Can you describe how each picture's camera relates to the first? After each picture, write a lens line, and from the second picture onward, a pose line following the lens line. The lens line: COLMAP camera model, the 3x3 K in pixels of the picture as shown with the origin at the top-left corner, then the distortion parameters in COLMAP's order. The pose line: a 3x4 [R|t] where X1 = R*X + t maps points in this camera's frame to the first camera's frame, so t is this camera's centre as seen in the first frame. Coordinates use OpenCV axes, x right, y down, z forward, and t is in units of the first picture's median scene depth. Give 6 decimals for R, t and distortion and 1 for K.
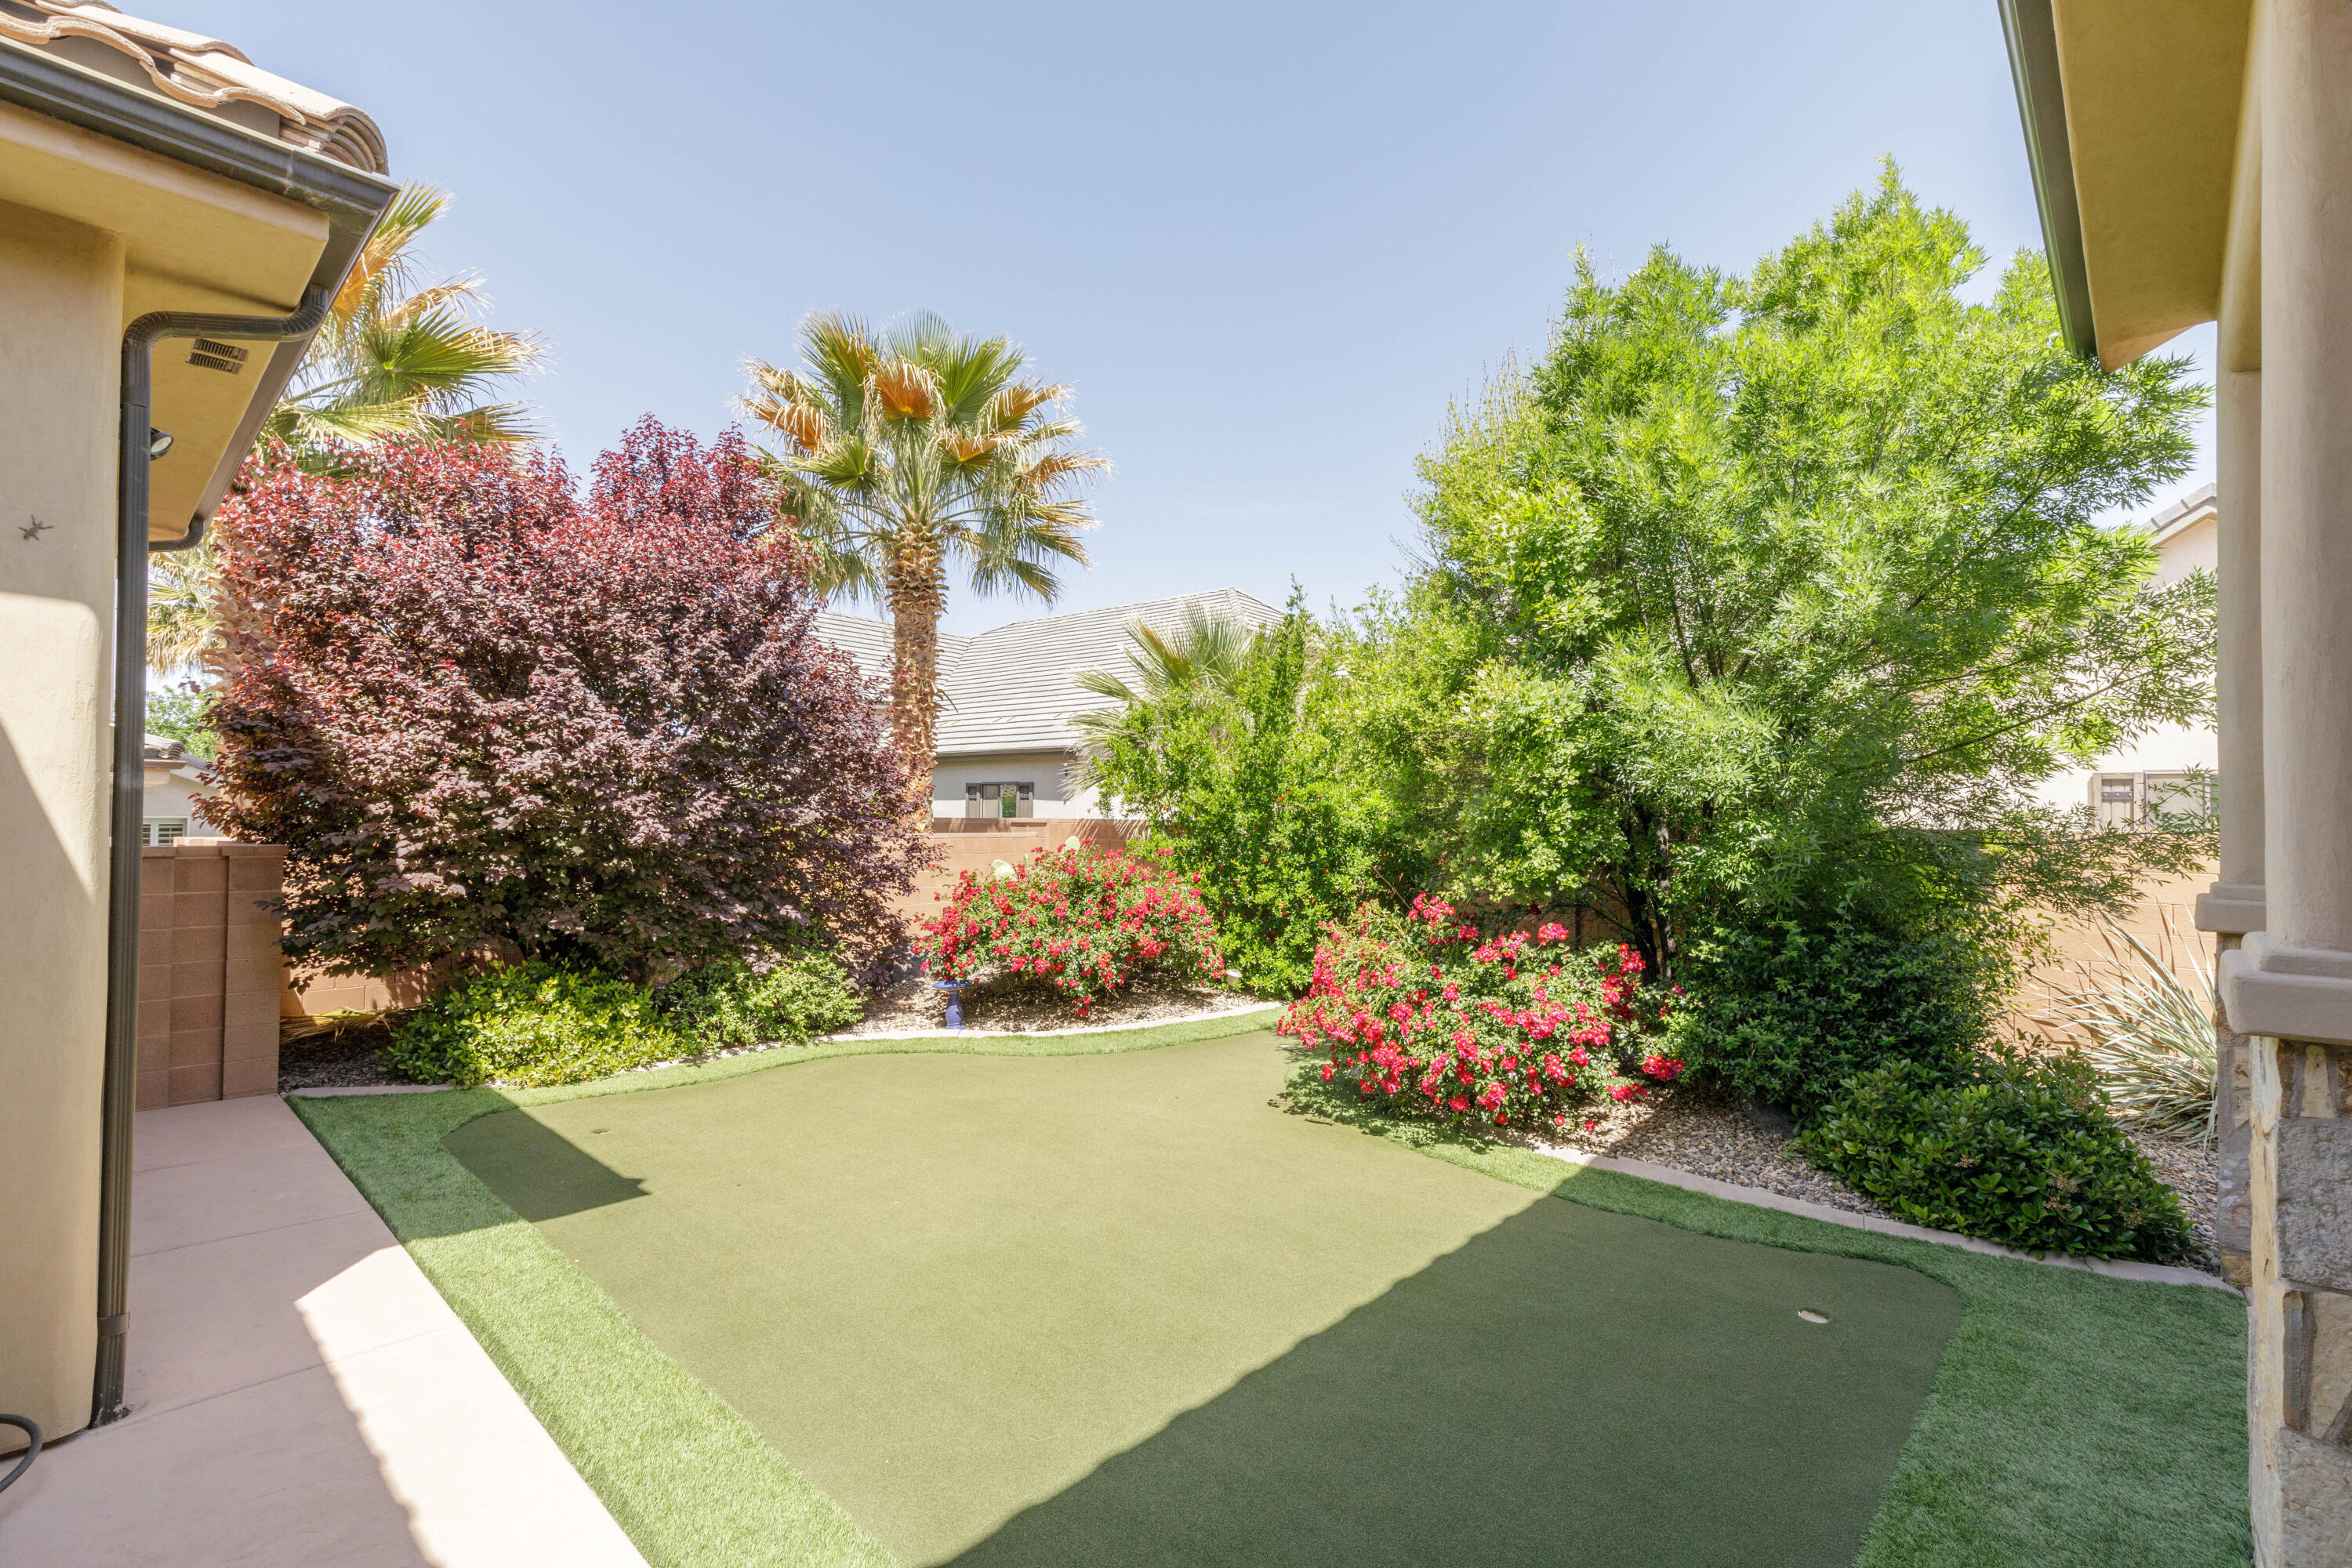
lens RADIAL K [[1104.5, 0, 1176.0], [0, 1104.5, 784.0], [0, 0, 1]] dist [-0.001103, -0.000244]
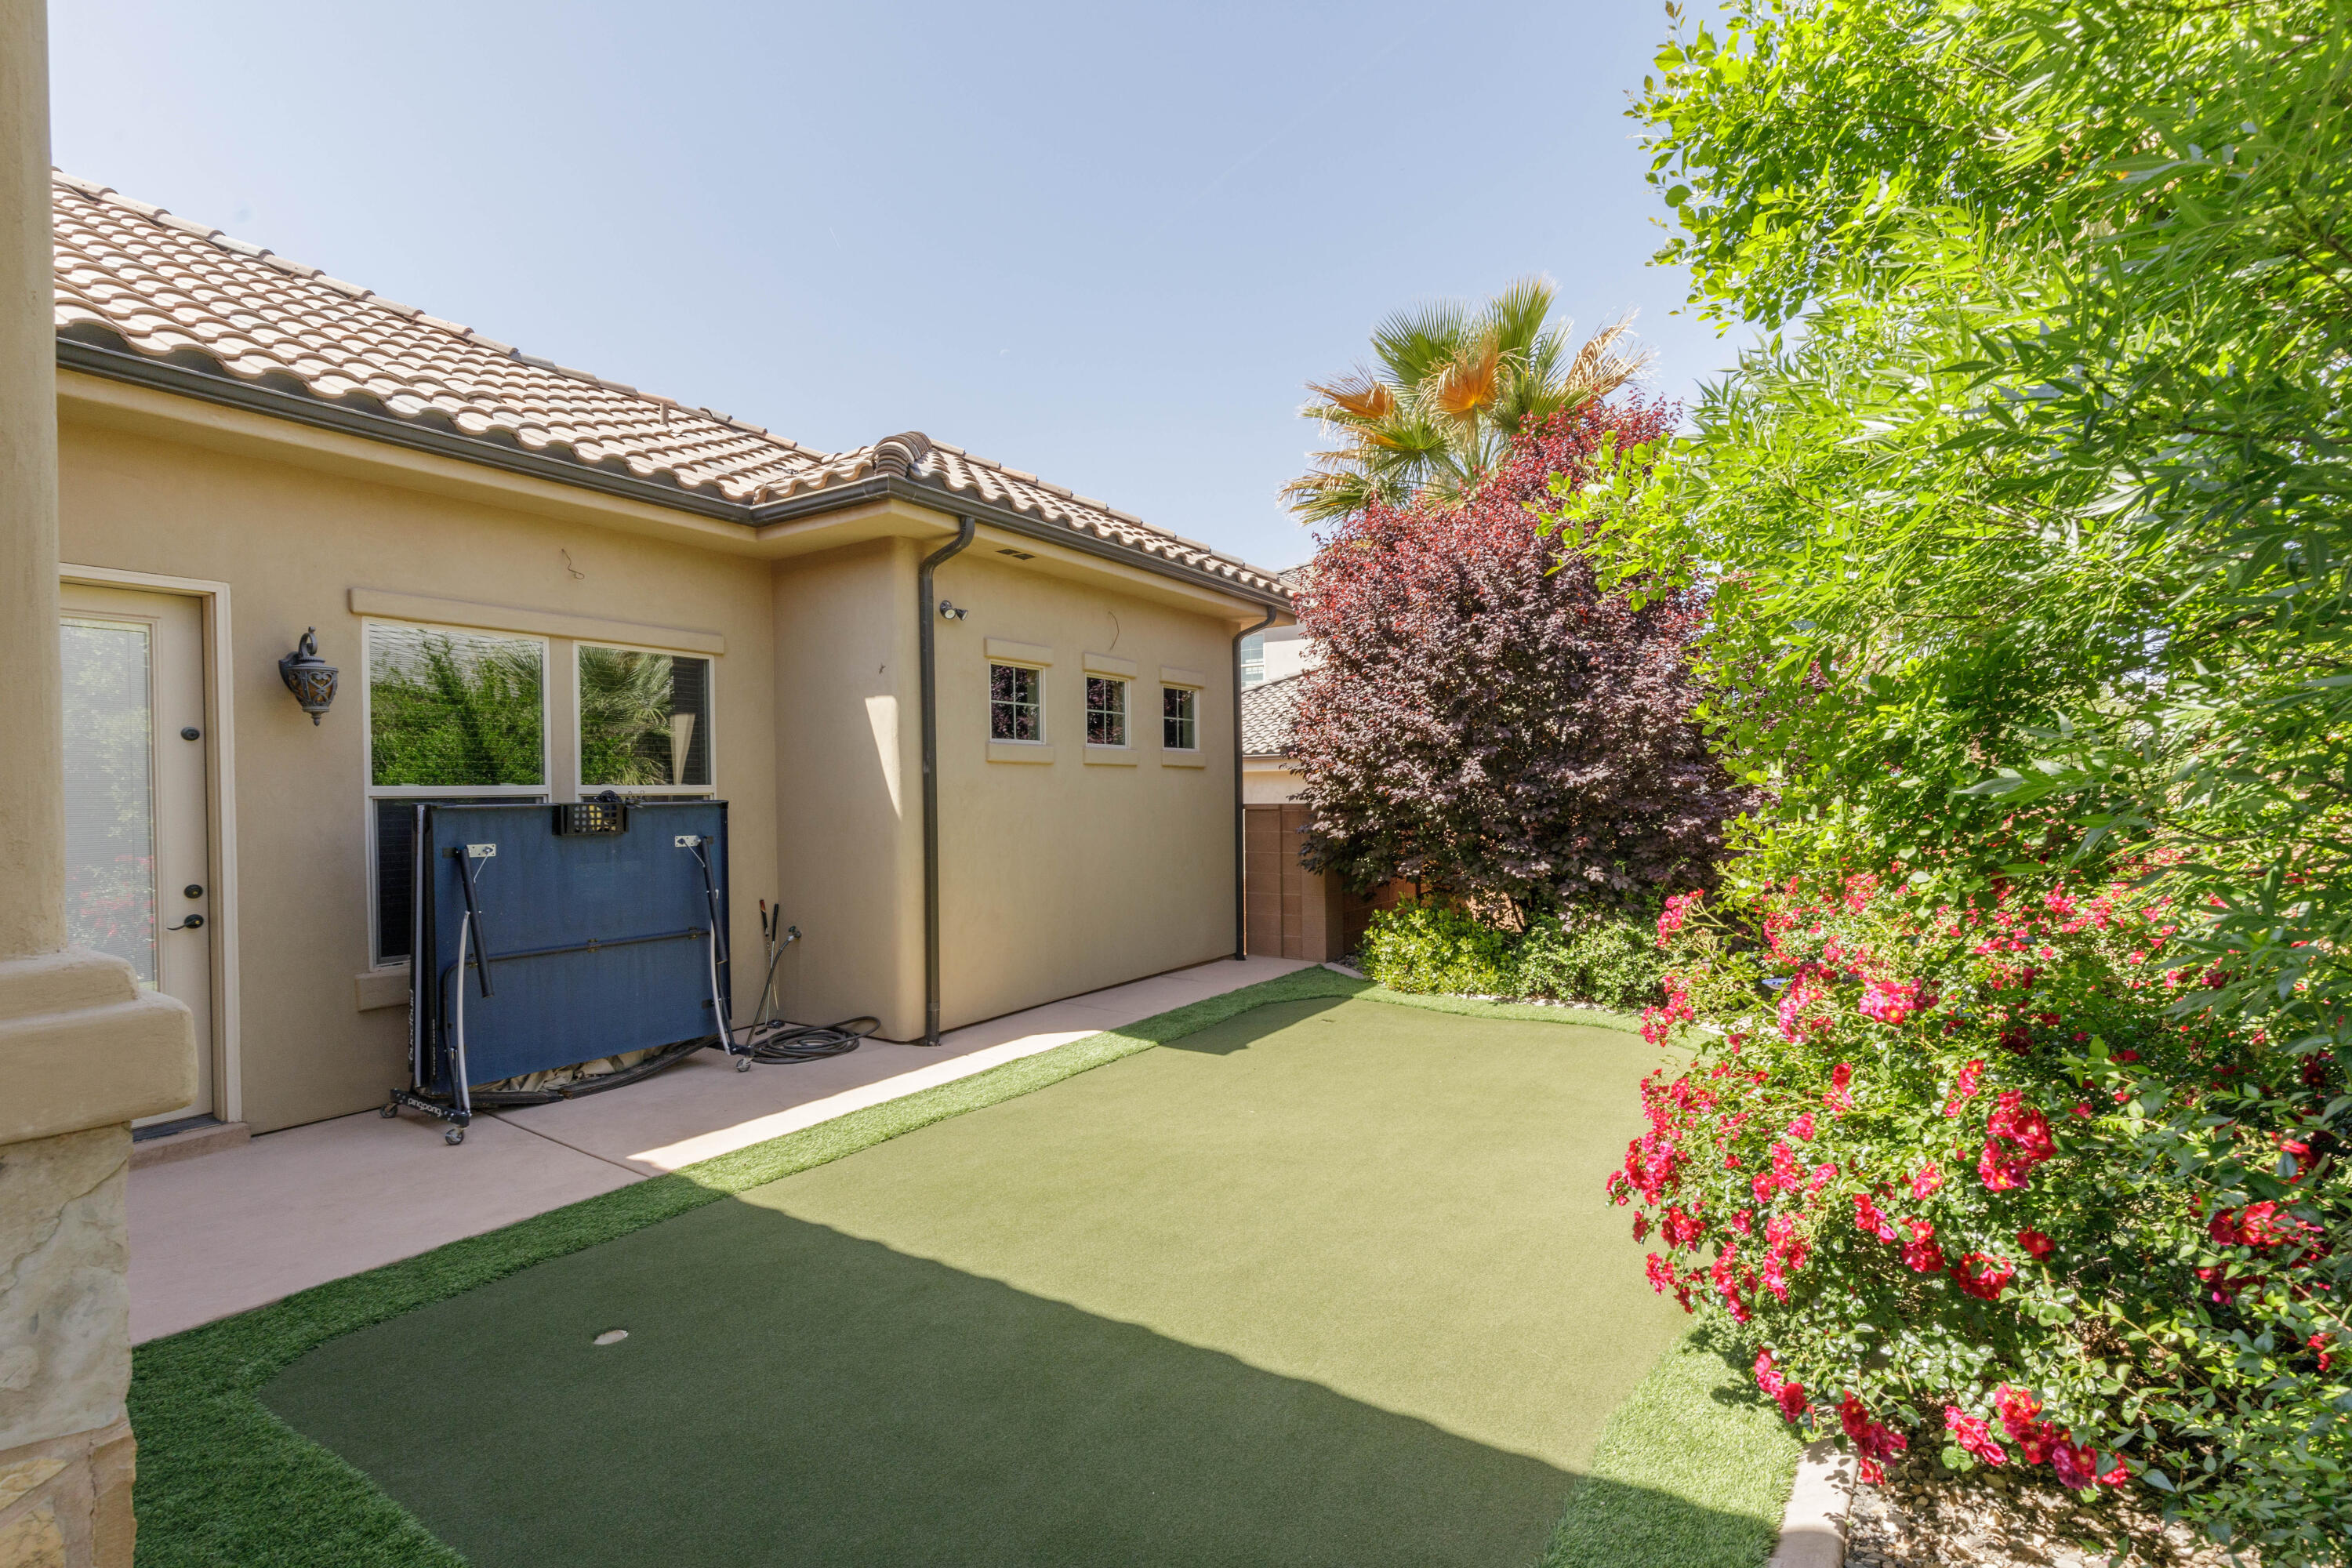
lens RADIAL K [[1062.6, 0, 1176.0], [0, 1062.6, 784.0], [0, 0, 1]] dist [0.019182, -0.007594]
pose [[0.153778, -0.005343, -0.988091, 0.851390], [0.038676, 0.999252, 0.000616, 0.029939], [0.987348, -0.038310, 0.153869, 0.768731]]
